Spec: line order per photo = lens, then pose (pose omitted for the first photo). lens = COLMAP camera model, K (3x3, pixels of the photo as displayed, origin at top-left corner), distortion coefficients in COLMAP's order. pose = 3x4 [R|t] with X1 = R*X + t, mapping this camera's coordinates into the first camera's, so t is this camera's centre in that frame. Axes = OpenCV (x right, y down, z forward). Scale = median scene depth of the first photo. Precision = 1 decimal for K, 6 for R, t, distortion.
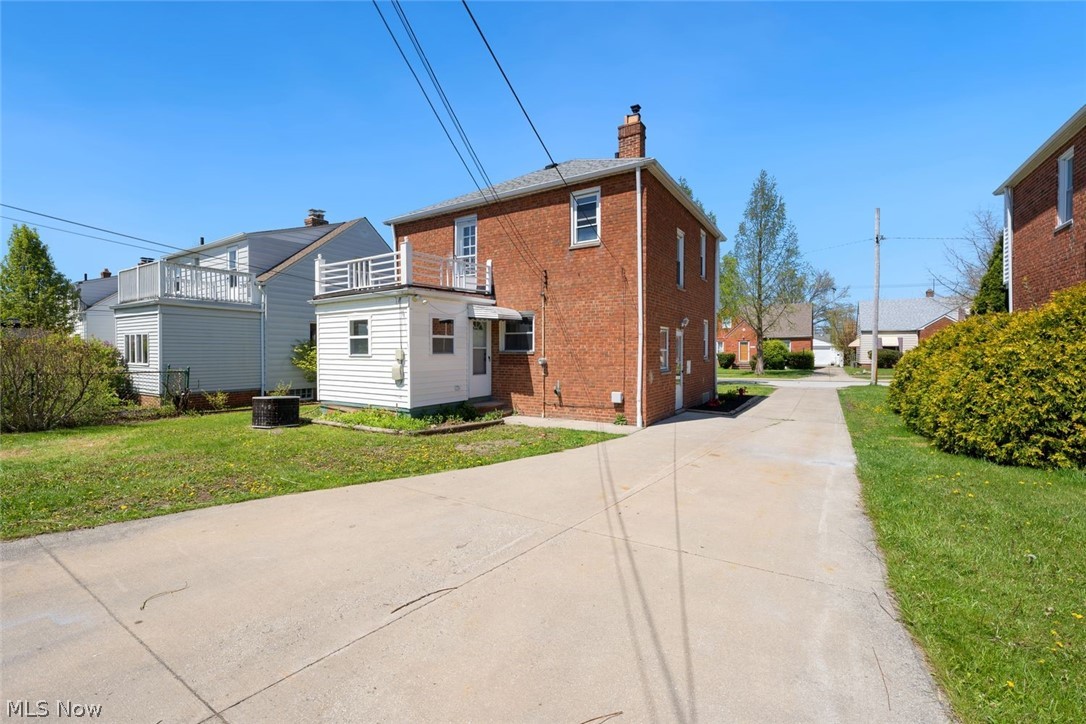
lens RADIAL K [[459.7, 0, 543.1], [0, 459.7, 354.4], [0, 0, 1]] dist [-0.000218, -0.000145]
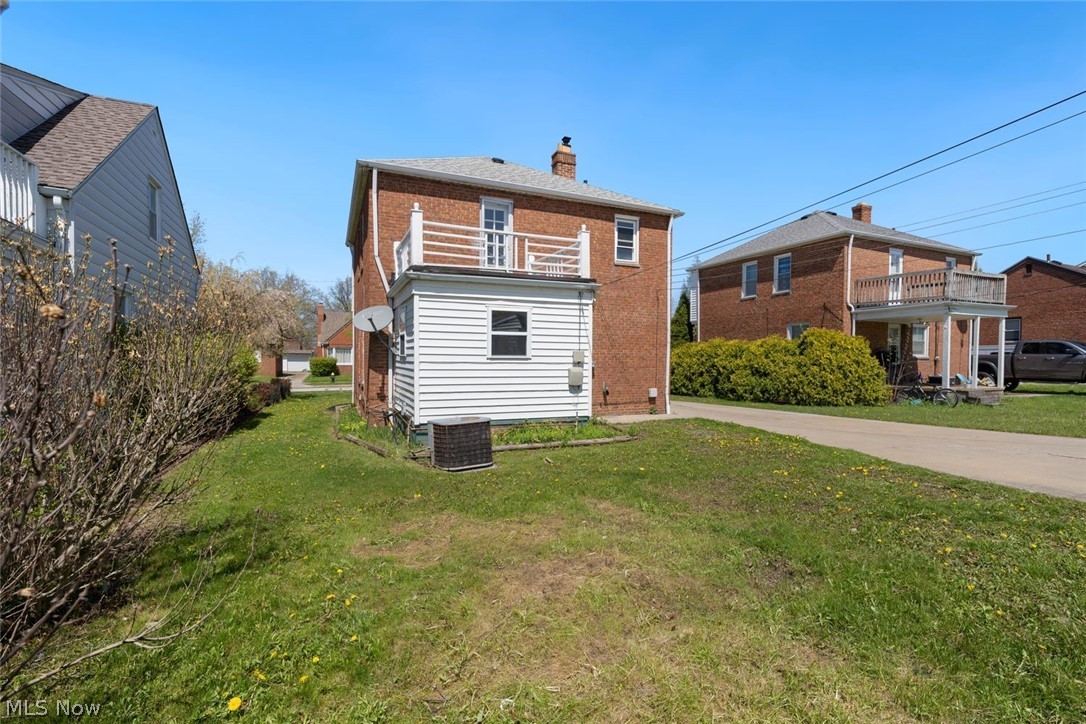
lens RADIAL K [[473.9, 0, 544.7], [0, 473.9, 369.0], [0, 0, 1]] dist [-0.000702, -0.000118]
pose [[0.557360, -0.011241, 0.830195, -1.021739], [-0.001528, 0.999893, 0.014564, 0.010260], [-0.830270, -0.009386, 0.557283, 0.504163]]
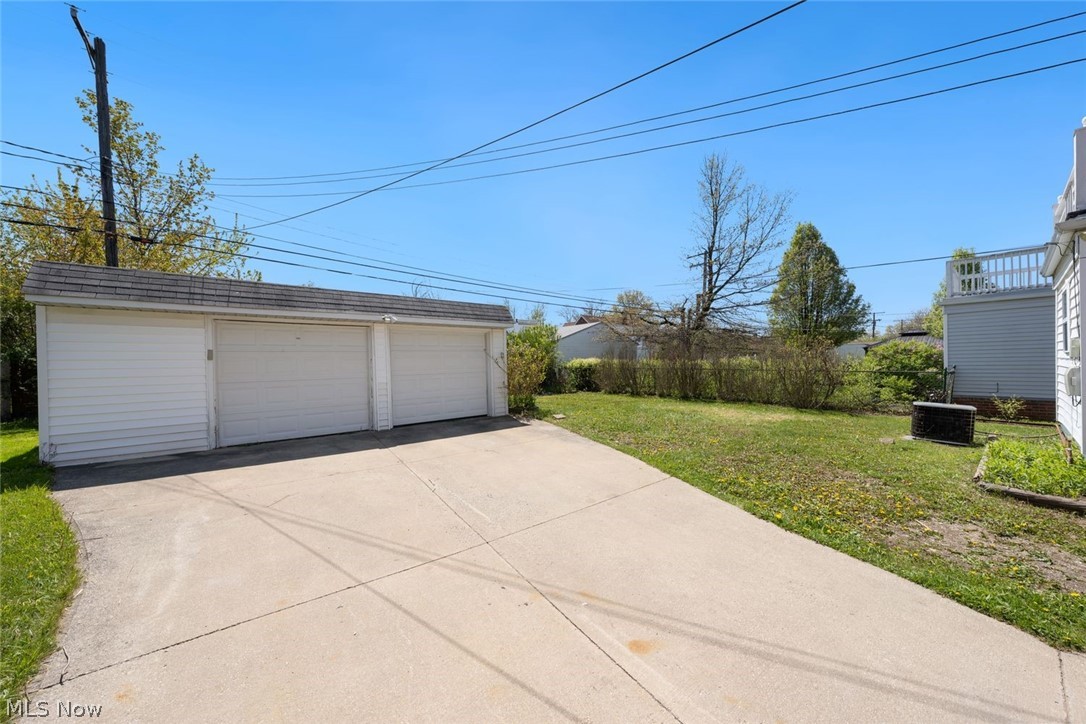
lens RADIAL K [[367.7, 0, 538.8], [0, 367.7, 365.3], [0, 0, 1]] dist [-0.001072, -0.000012]
pose [[-0.340171, 0.009962, -0.940311, 0.273259], [0.011863, 0.999910, 0.006302, 0.008138], [0.940289, -0.009011, -0.340258, 0.518448]]
